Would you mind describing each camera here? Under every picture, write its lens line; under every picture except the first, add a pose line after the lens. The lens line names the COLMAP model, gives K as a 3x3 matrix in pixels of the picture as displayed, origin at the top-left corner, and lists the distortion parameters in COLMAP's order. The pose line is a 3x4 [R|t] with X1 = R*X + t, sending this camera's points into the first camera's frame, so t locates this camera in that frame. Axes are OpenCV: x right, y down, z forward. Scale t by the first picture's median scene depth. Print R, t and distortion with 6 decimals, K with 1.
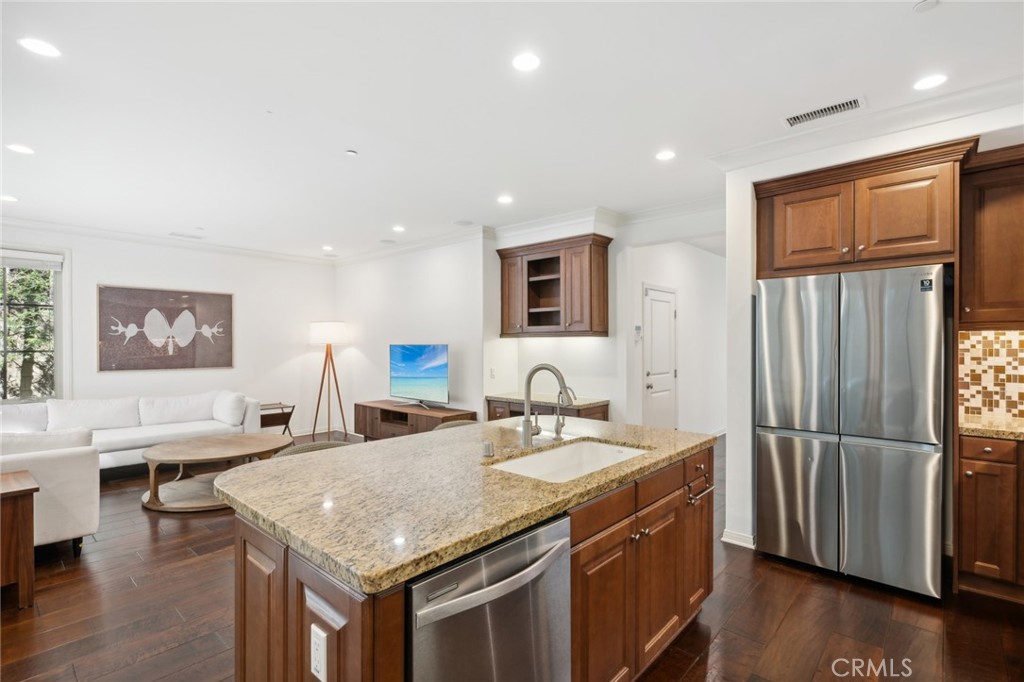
lens RADIAL K [[481.5, 0, 517.8], [0, 481.5, 345.7], [0, 0, 1]] dist [0.002979, -0.000537]
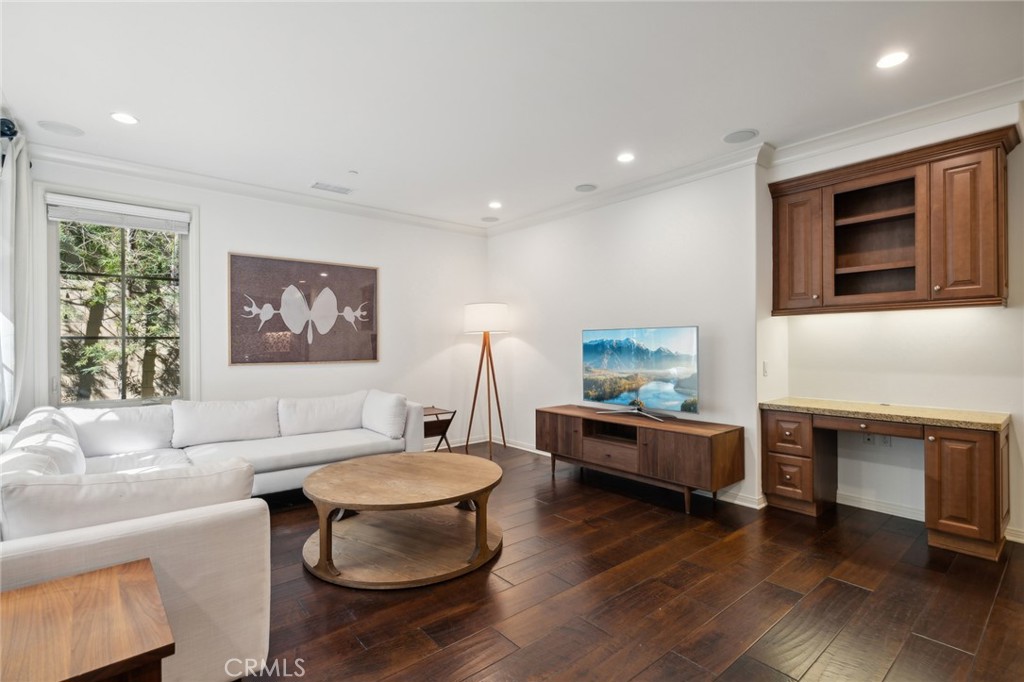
lens RADIAL K [[481.5, 0, 515.6], [0, 481.5, 344.2], [0, 0, 1]] dist [0.002979, -0.000537]
pose [[0.989674, -0.003135, -0.143301, -0.308706], [0.002604, 0.999989, -0.003894, 0.025685], [0.143311, 0.003480, 0.989672, 0.304143]]
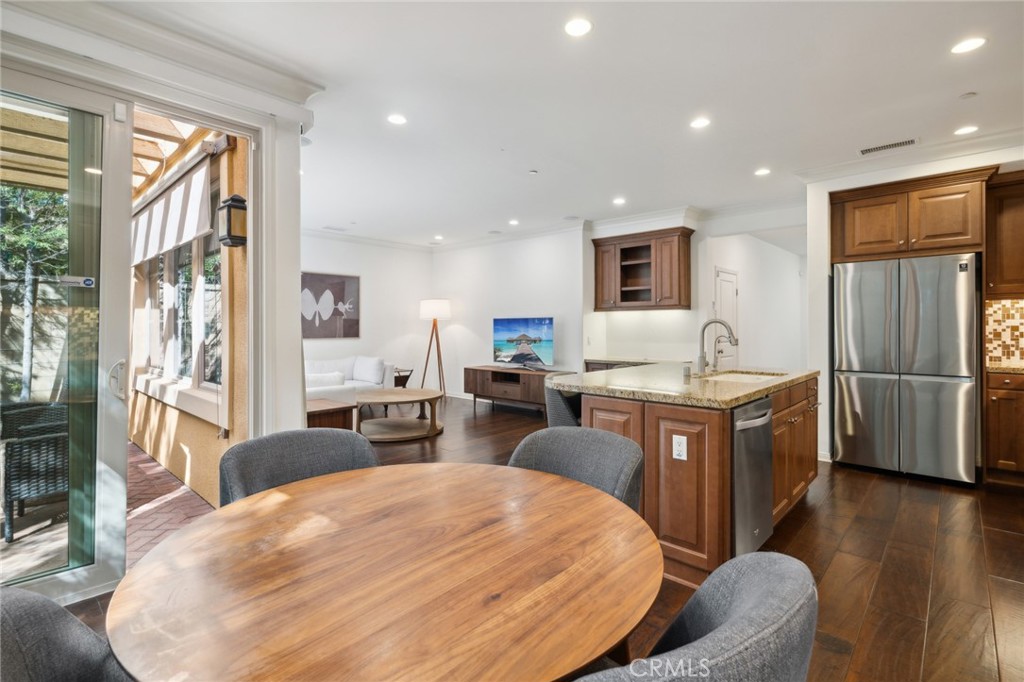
lens RADIAL K [[481.5, 0, 515.6], [0, 481.5, 325.7], [0, 0, 1]] dist [0.002979, -0.000537]
pose [[0.999875, -0.000370, -0.015802, -0.226240], [0.000269, 0.999980, -0.006374, 0.027677], [0.015804, 0.006369, 0.999855, -0.223676]]
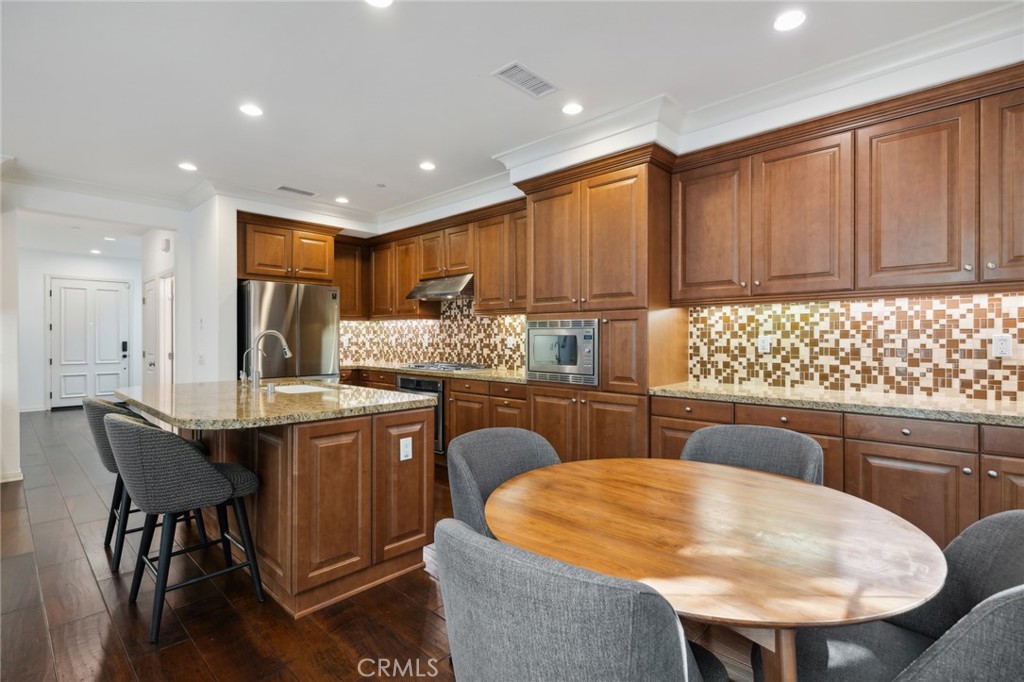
lens RADIAL K [[481.5, 0, 512.7], [0, 481.5, 339.4], [0, 0, 1]] dist [0.002979, -0.000537]
pose [[0.025487, -0.002509, 0.999672, -0.553150], [0.005641, 0.999981, 0.002366, 0.026630], [-0.999659, 0.005579, 0.025500, 0.093420]]
